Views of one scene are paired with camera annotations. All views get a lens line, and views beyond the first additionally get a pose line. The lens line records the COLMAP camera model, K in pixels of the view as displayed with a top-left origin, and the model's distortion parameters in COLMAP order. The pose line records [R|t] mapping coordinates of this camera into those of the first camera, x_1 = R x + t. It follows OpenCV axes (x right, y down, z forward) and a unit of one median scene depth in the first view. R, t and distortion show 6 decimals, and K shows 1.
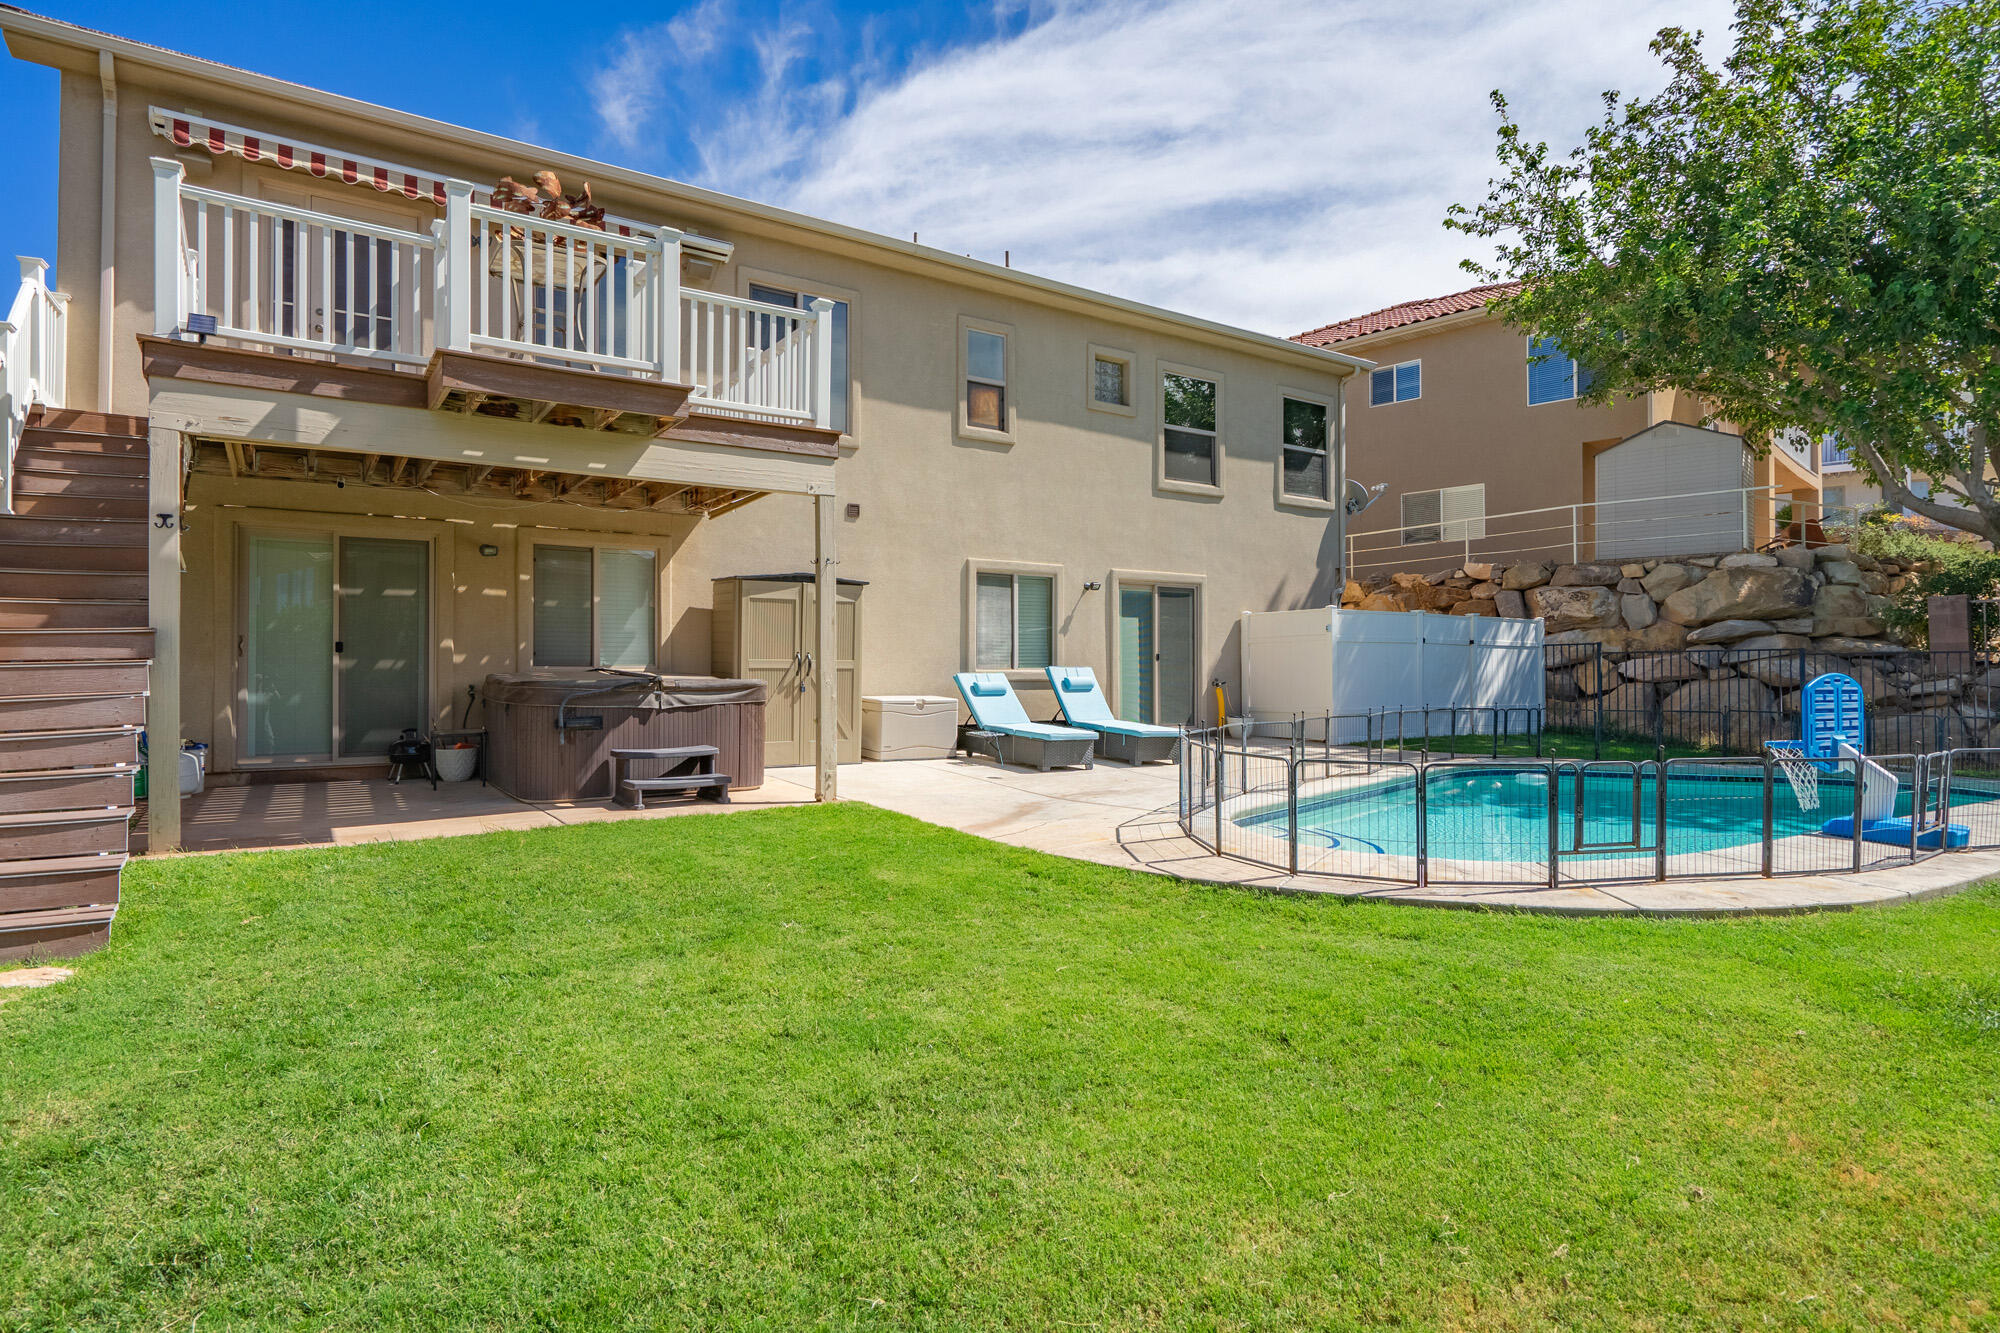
lens RADIAL K [[1043.3, 0, 961.4], [0, 1043.3, 663.6], [0, 0, 1]] dist [0.004195, 0.000314]
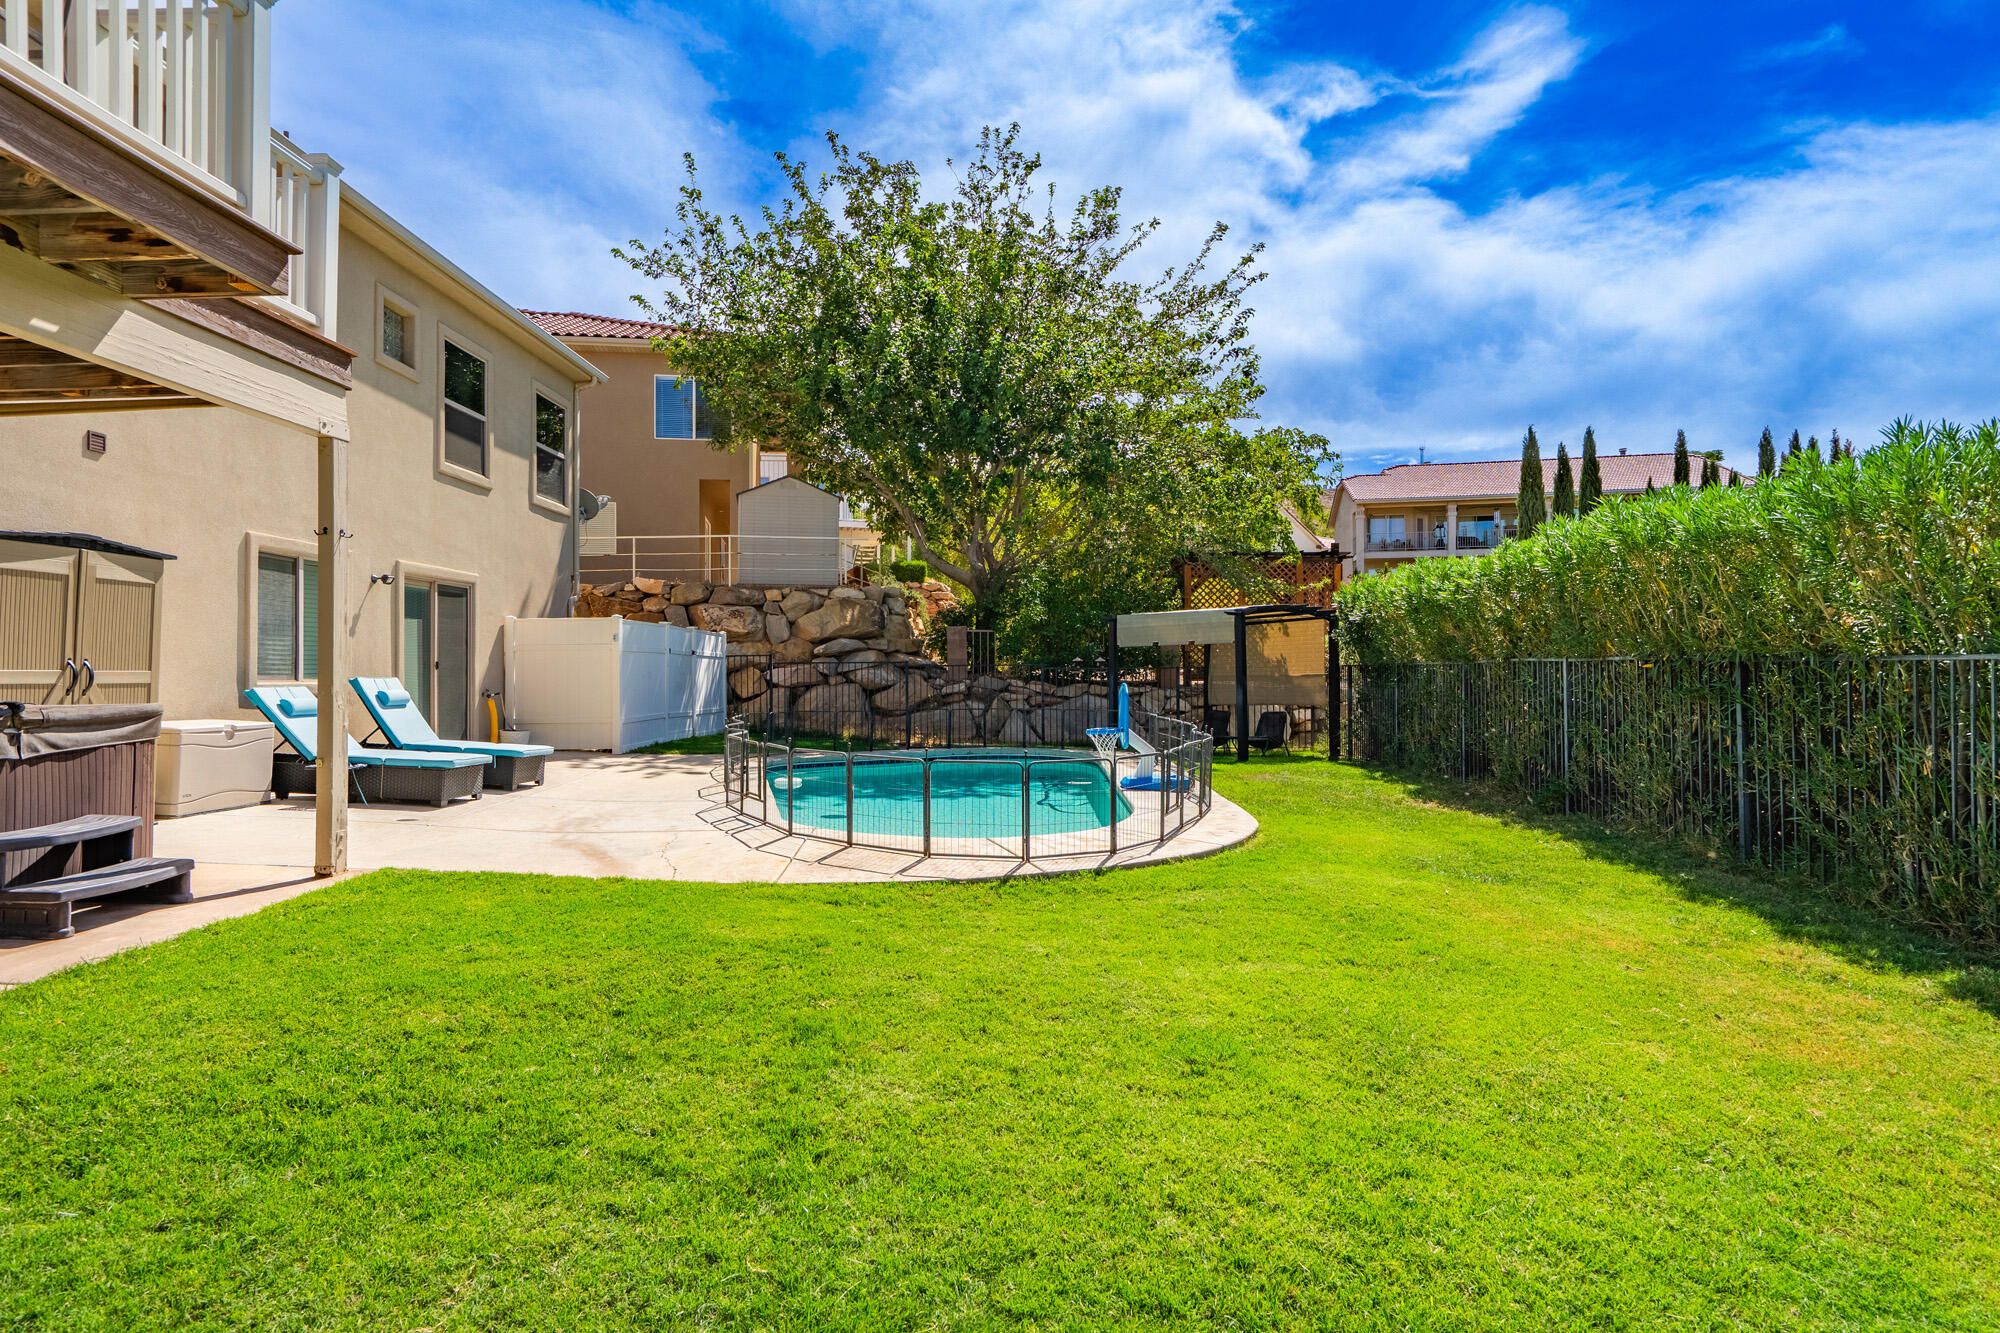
lens RADIAL K [[1043.3, 0, 961.4], [0, 1043.3, 663.6], [0, 0, 1]] dist [0.004195, 0.000314]
pose [[0.597729, 0.007170, 0.801666, -0.211230], [-0.004101, 0.999974, -0.005886, -0.003775], [-0.801688, 0.000230, 0.597743, 0.115878]]
